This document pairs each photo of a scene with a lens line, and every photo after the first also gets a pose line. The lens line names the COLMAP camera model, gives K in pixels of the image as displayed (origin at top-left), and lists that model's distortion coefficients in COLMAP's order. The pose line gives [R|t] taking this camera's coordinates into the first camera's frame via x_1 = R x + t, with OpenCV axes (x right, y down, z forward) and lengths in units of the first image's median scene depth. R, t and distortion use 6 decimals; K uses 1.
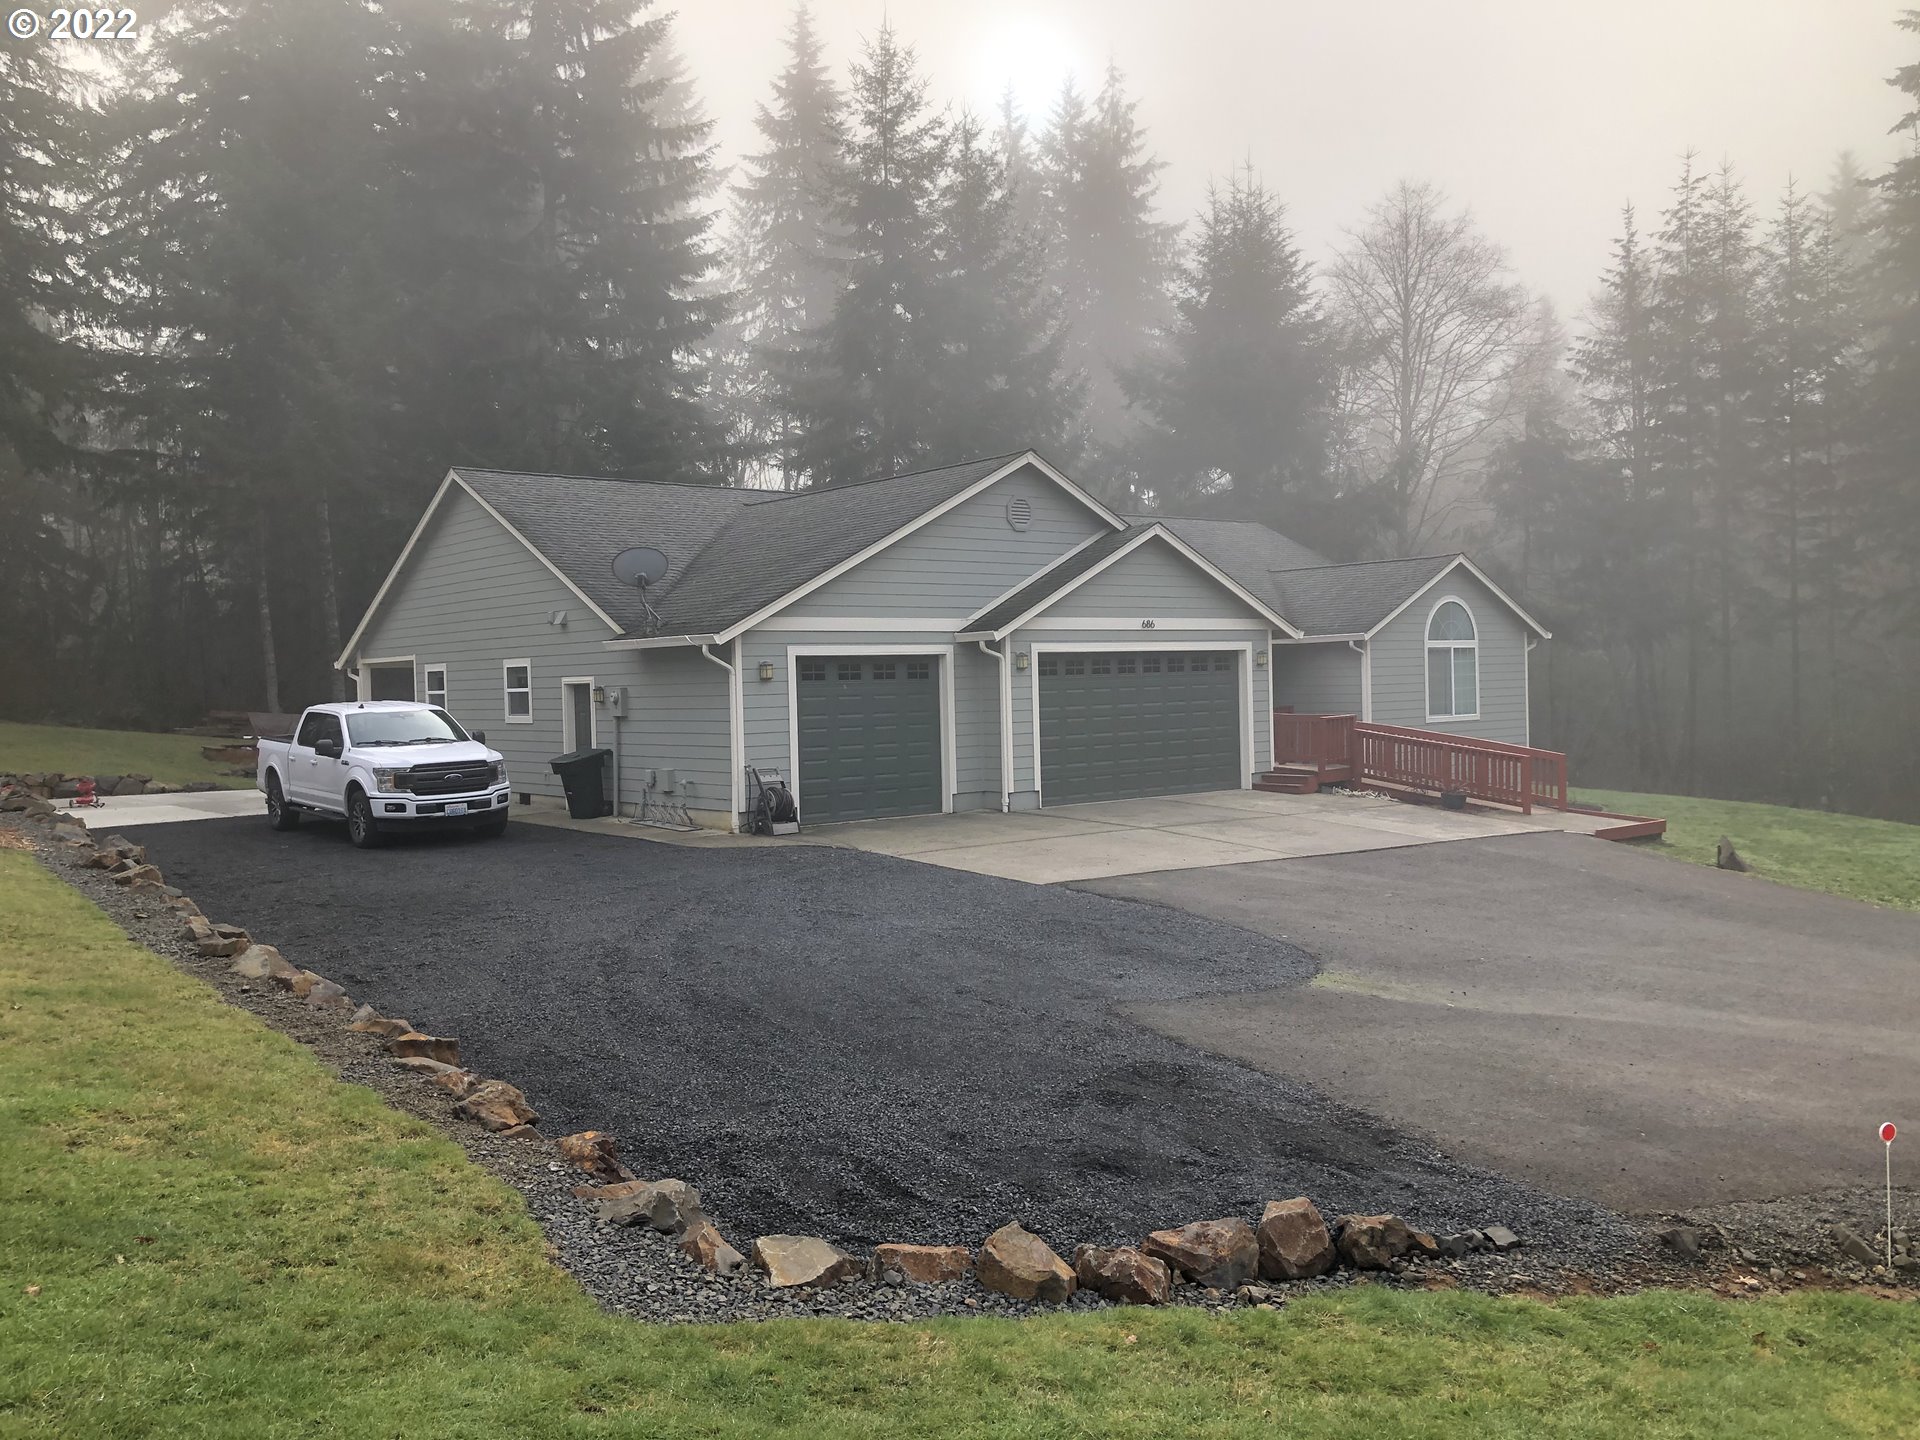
lens RADIAL K [[1650.8, 0, 960.0], [0, 1650.8, 720.0], [0, 0, 1]] dist [0.008515, -0.003623]
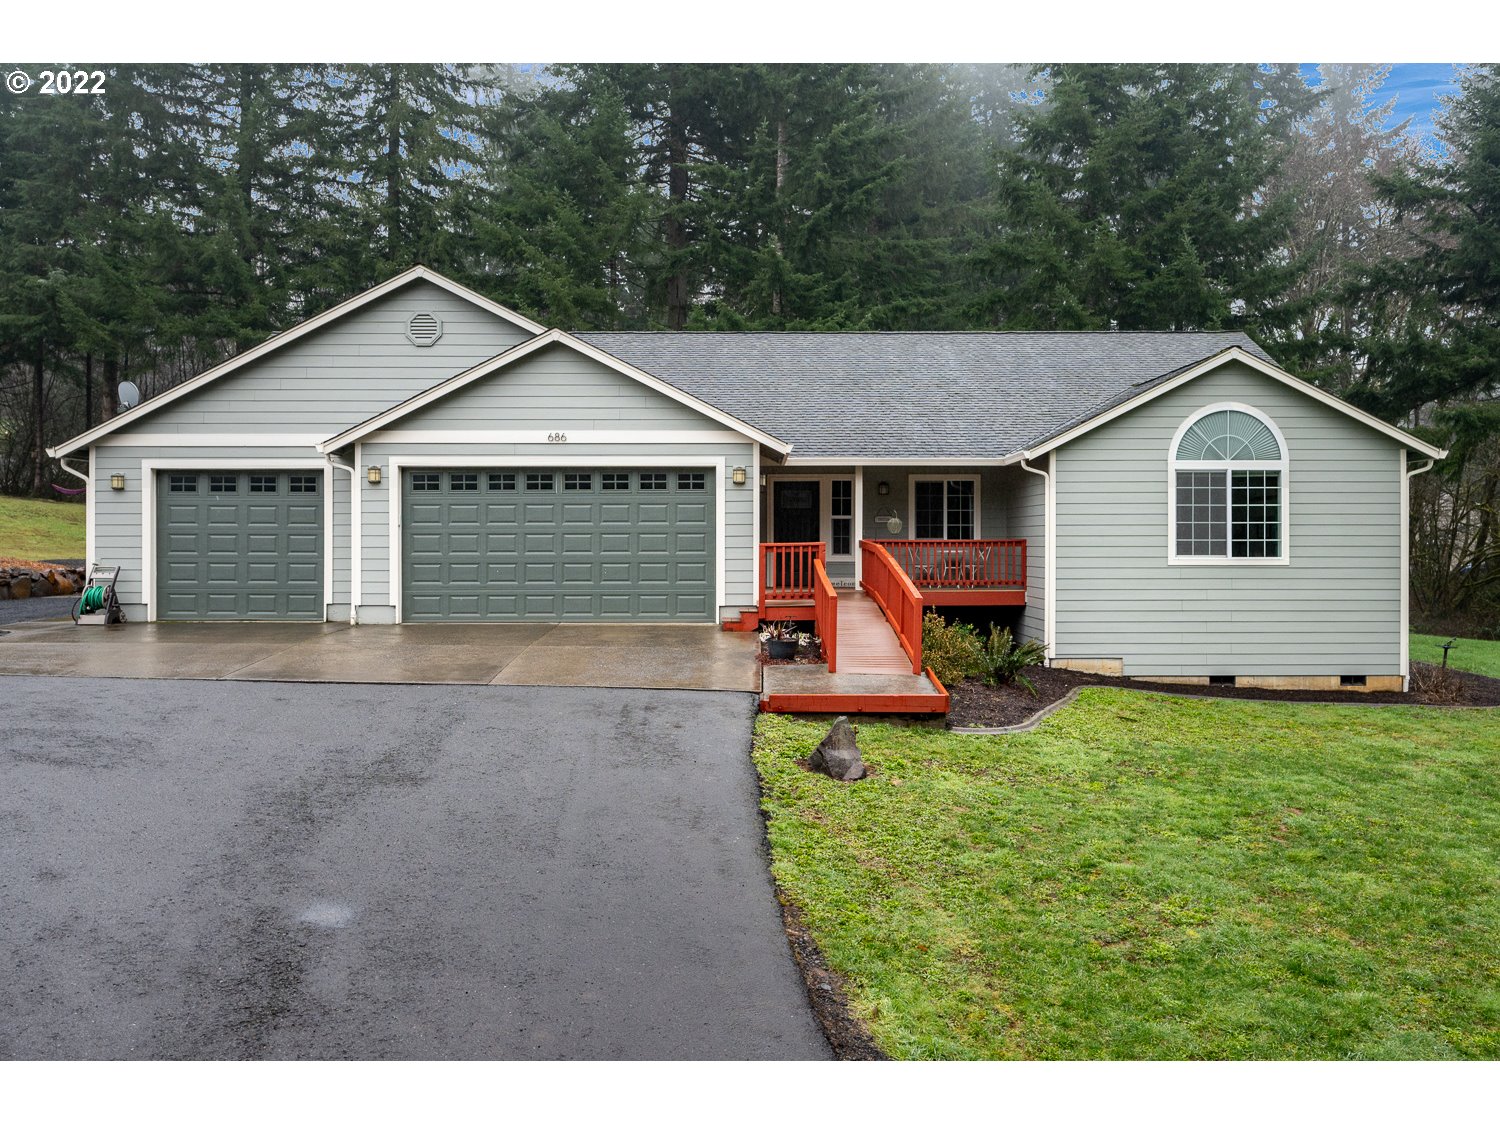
lens RADIAL K [[1289.7, 0, 750.0], [0, 1289.7, 562.5], [0, 0, 1]] dist [0.008515, -0.003623]
pose [[0.769583, 0.031377, -0.637776, 0.622548], [-0.034516, 0.999376, 0.007517, 0.003462], [0.637614, 0.016228, 0.770185, 0.475757]]
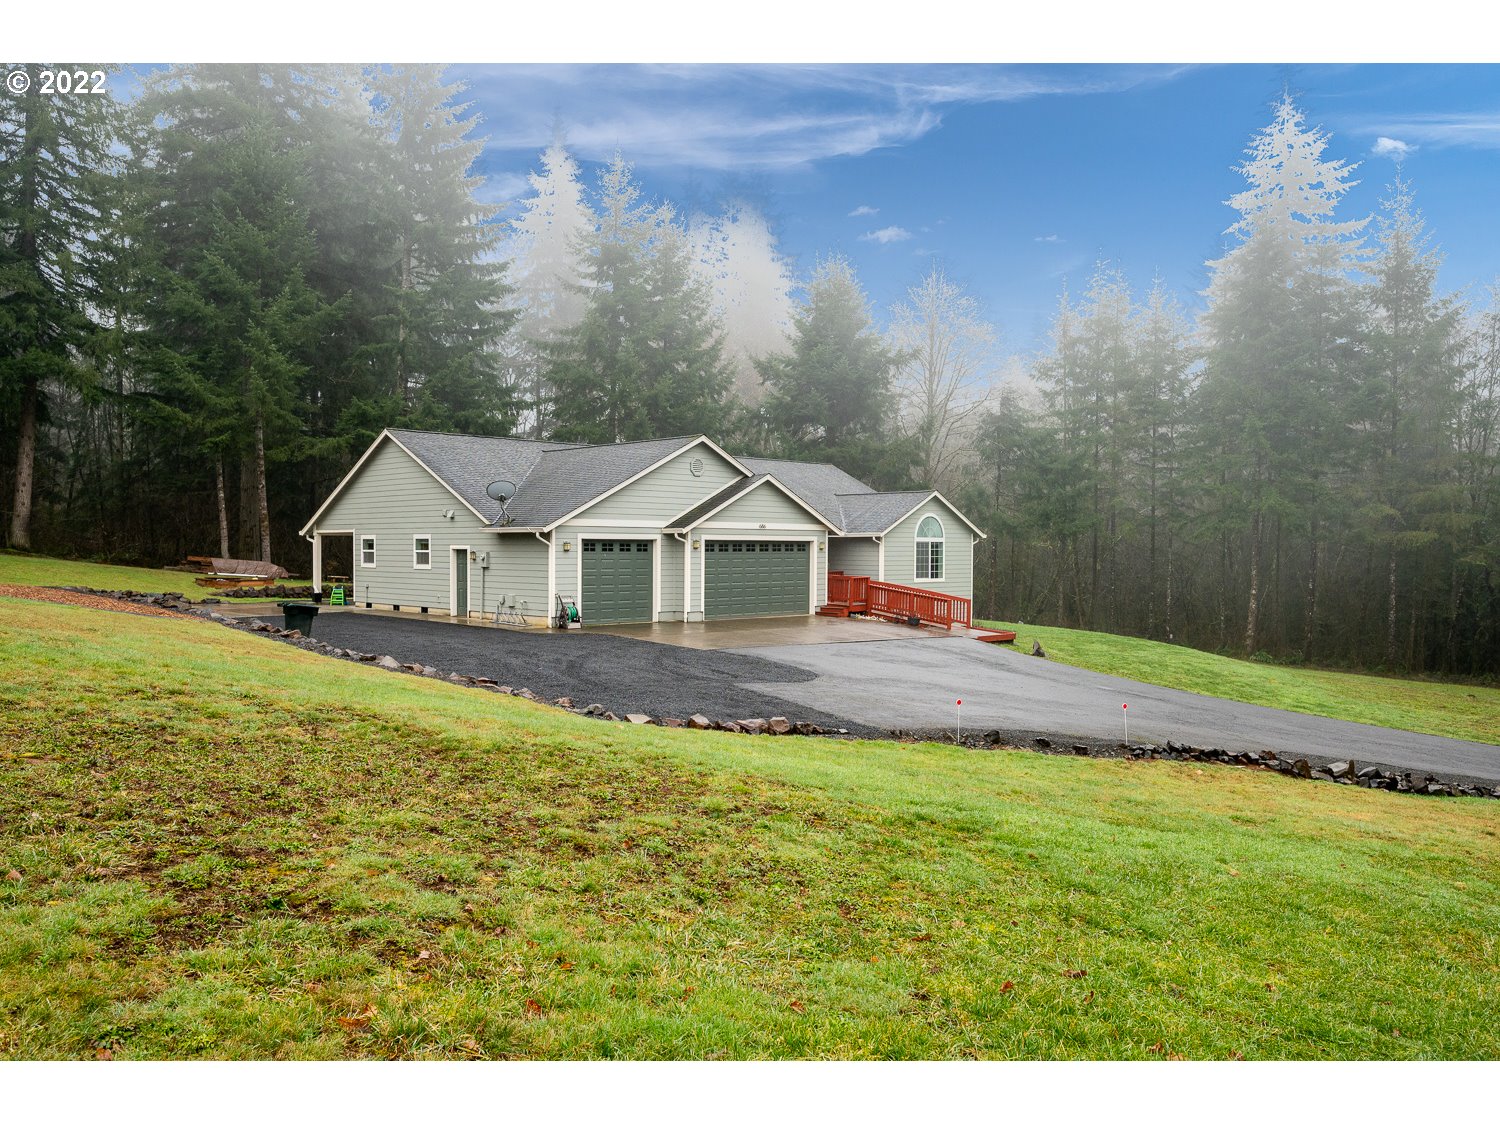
lens RADIAL K [[1163.1, 0, 760.9], [0, 1163.1, 562.7], [0, 0, 1]] dist [-0.004898, 0.000301]
pose [[0.994618, 0.027259, 0.099957, -0.019852], [-0.026012, 0.999567, -0.013755, 0.002711], [-0.100288, 0.011081, 0.994897, -0.318847]]
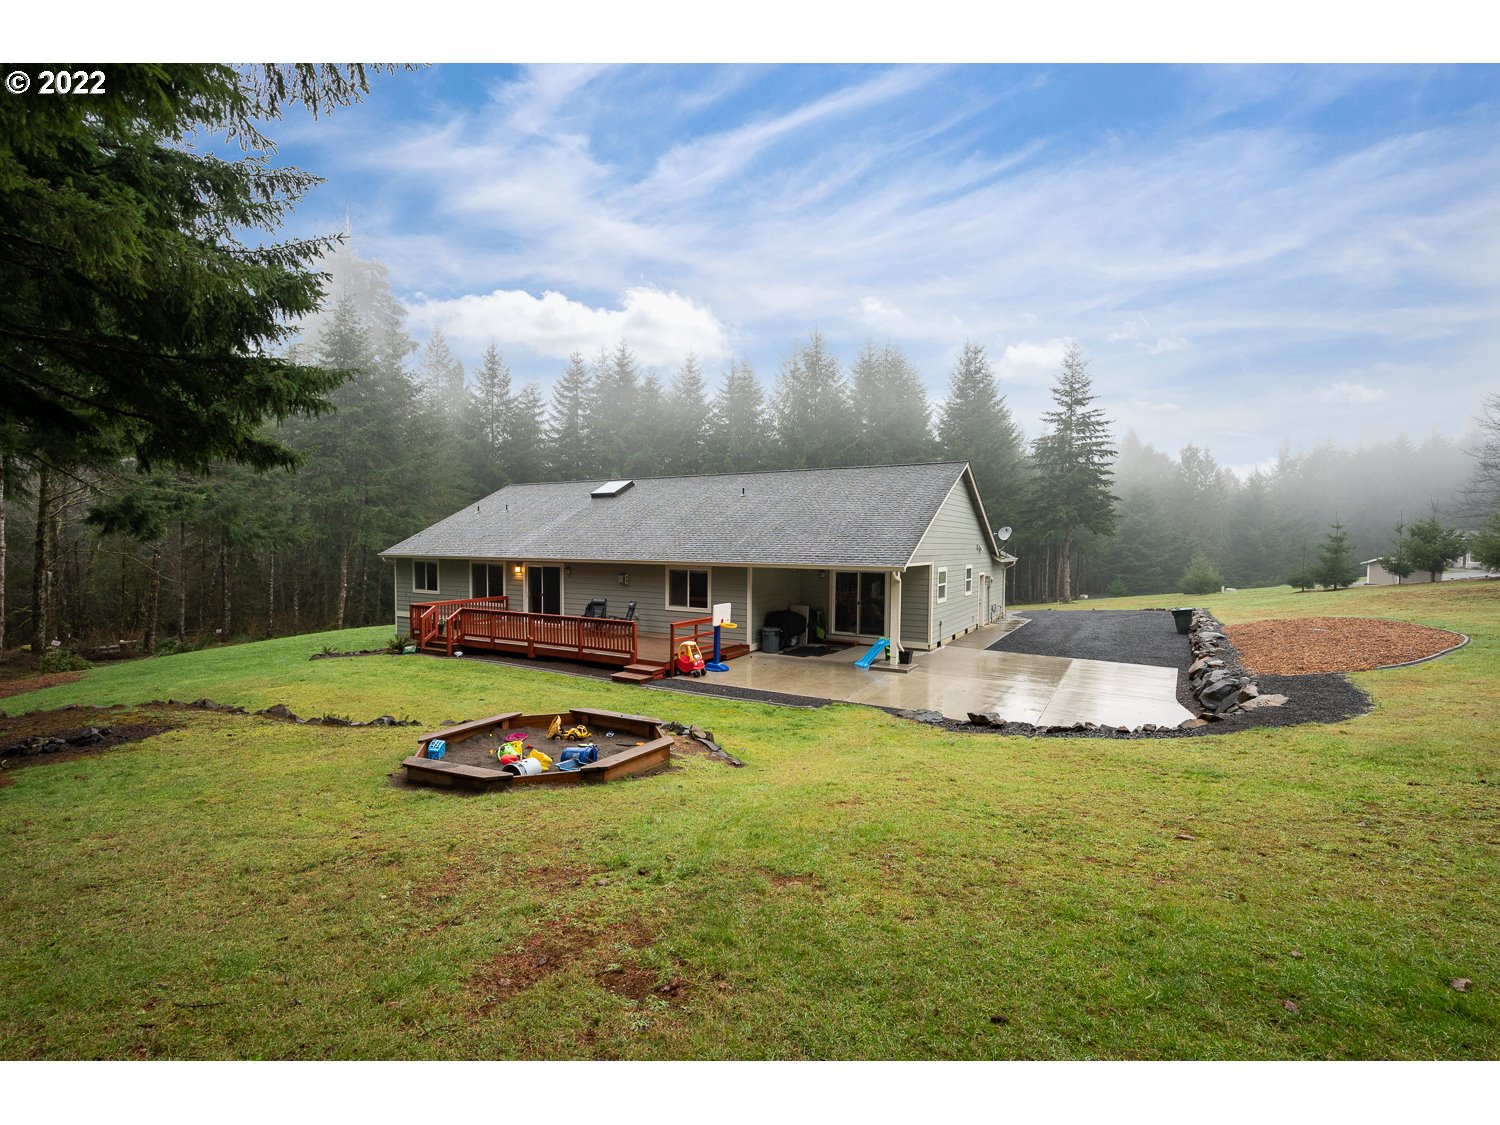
lens RADIAL K [[650.8, 0, 748.8], [0, 650.8, 586.8], [0, 0, 1]] dist [0.000279, -0.000013]
pose [[-0.352042, -0.033838, 0.935372, -0.901654], [0.025692, 0.998620, 0.045796, -0.051492], [-0.935632, 0.040154, -0.350686, 1.486779]]
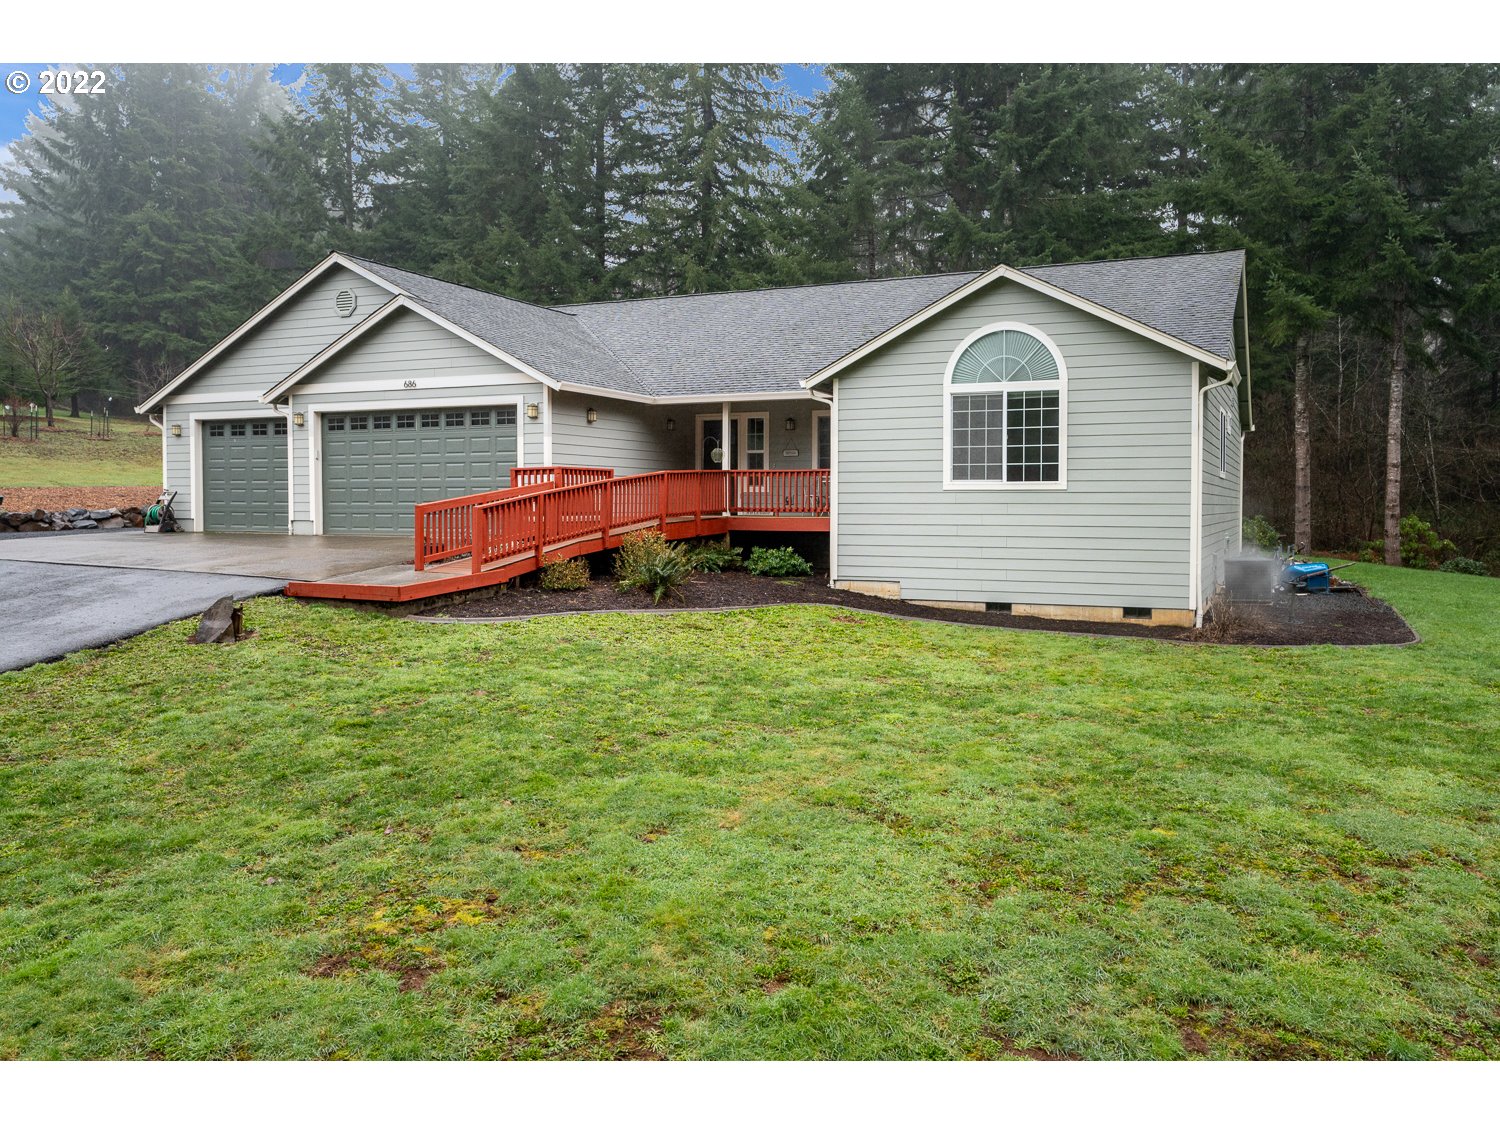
lens RADIAL K [[1163.1, 0, 760.9], [0, 1163.1, 562.7], [0, 0, 1]] dist [-0.004898, 0.000301]
pose [[0.433050, 0.069487, -0.898688, 0.889275], [-0.036993, 0.997554, 0.059306, 0.008221], [0.900611, 0.007563, 0.434561, 0.813702]]
